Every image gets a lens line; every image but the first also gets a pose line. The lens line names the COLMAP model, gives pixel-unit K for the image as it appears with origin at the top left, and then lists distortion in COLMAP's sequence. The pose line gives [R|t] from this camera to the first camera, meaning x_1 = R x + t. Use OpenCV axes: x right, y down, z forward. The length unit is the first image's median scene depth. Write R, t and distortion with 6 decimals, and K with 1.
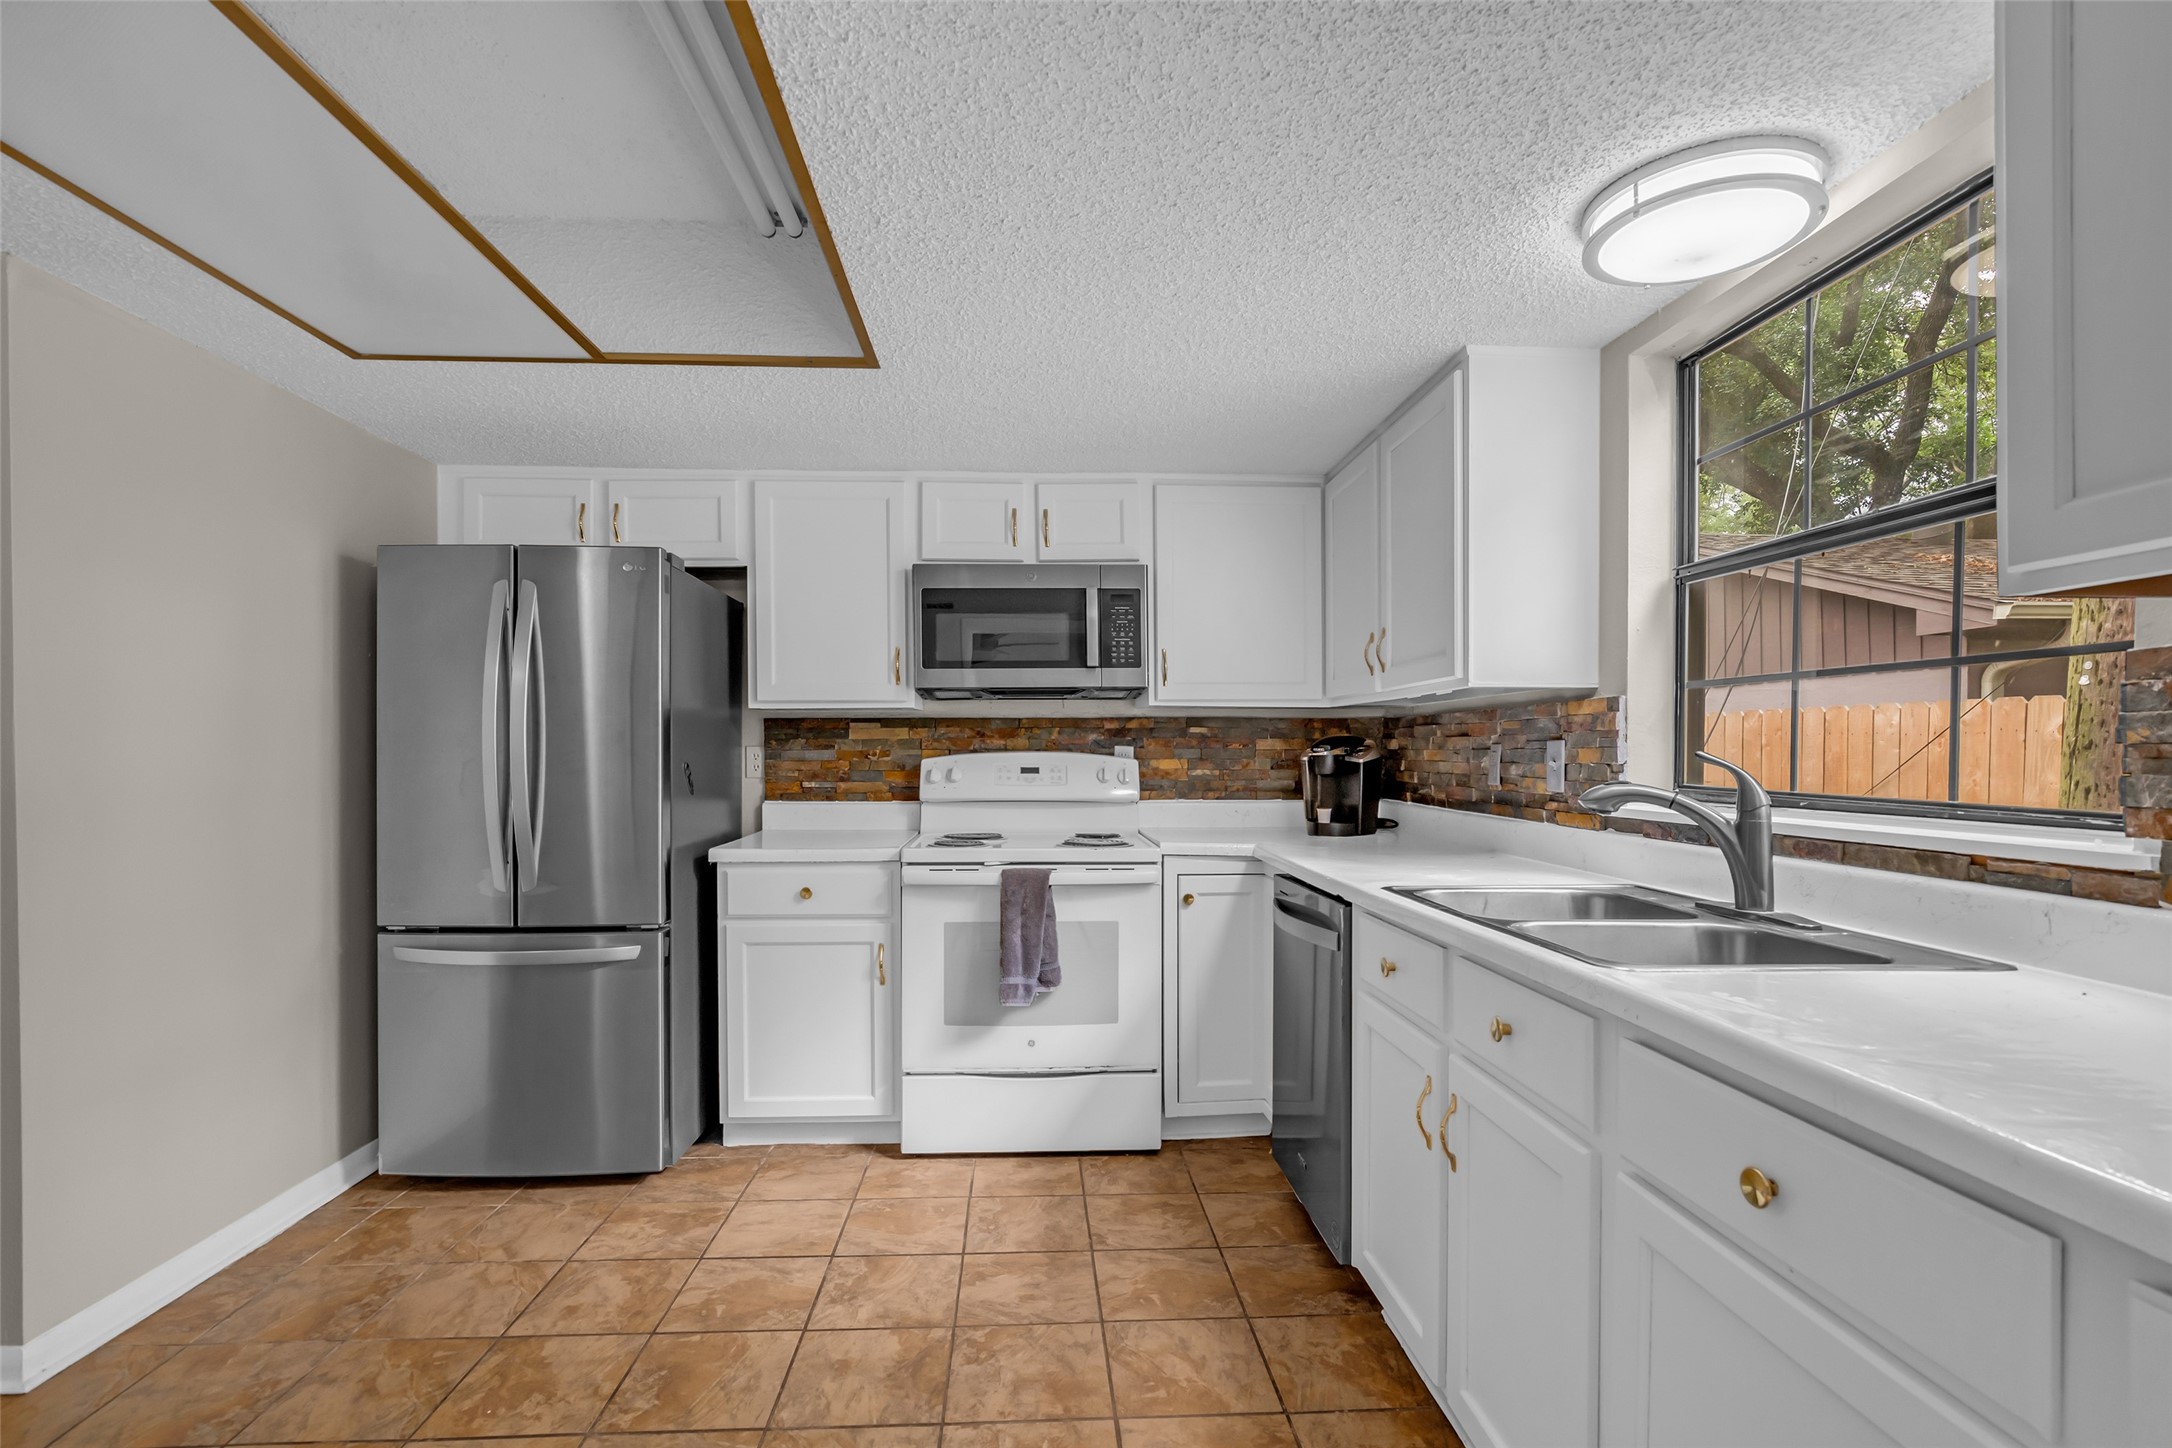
lens RADIAL K [[998.2, 0, 1081.9], [0, 998.2, 742.5], [0, 0, 1]] dist [-0.010370, 0.001707]
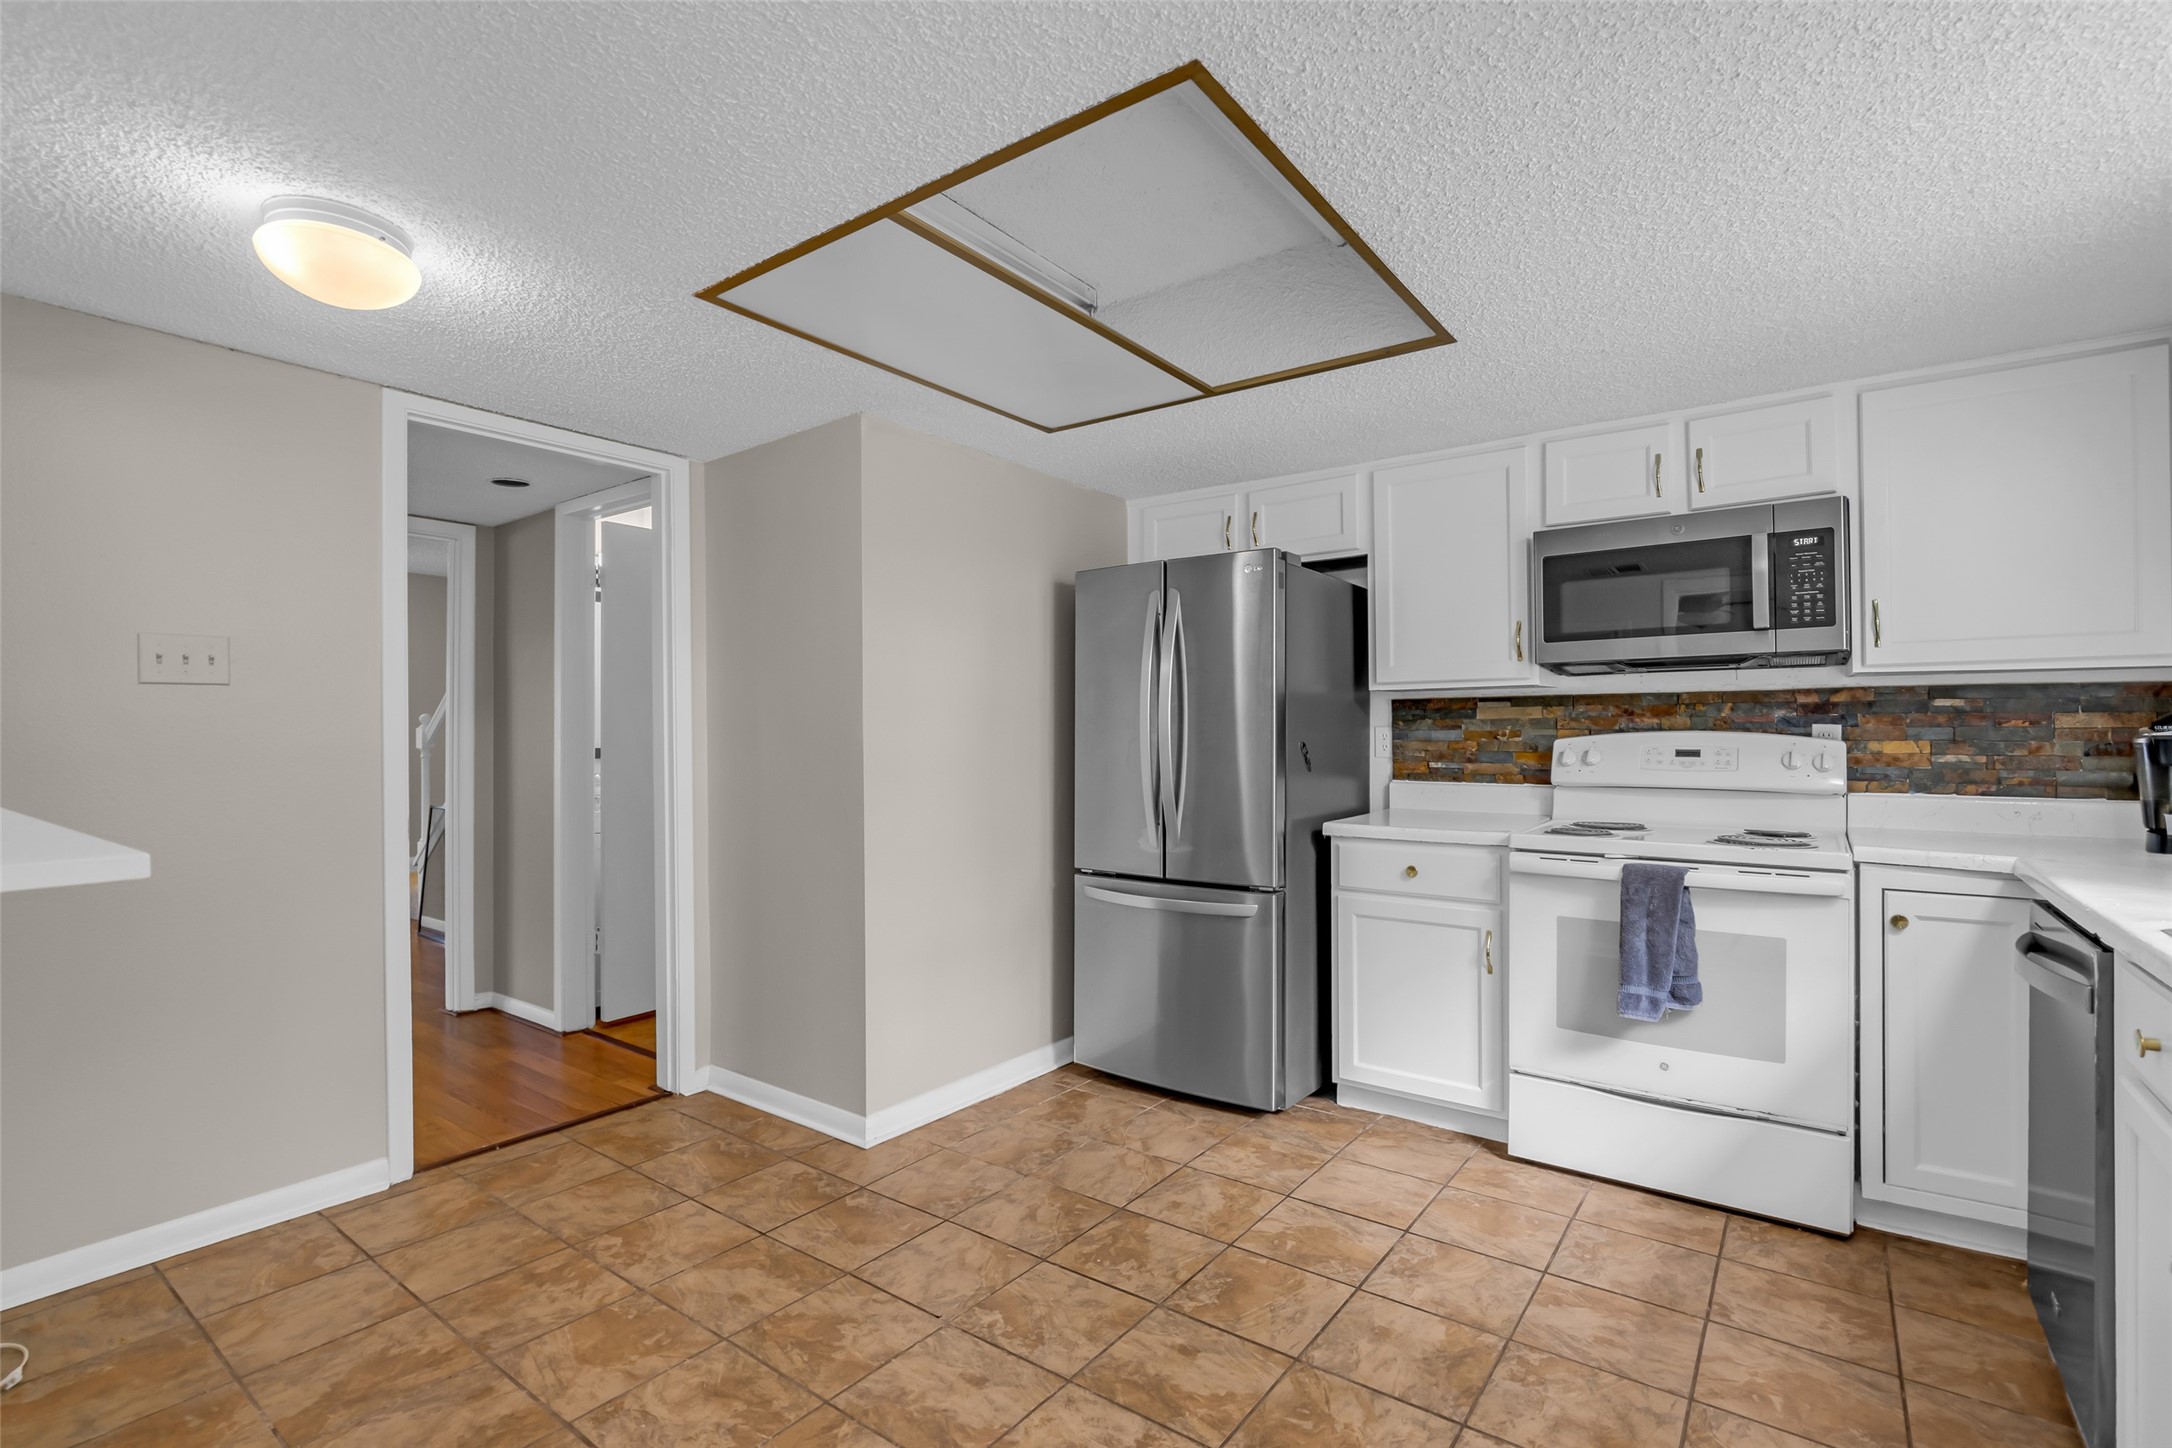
lens RADIAL K [[999.5, 0, 1090.6], [0, 999.5, 712.2], [0, 0, 1]] dist [-0.017804, 0.007583]
pose [[0.775843, -0.013875, -0.630773, 0.115067], [0.006352, 0.999879, -0.014182, 0.001608], [0.630894, 0.006997, 0.775838, 0.009922]]
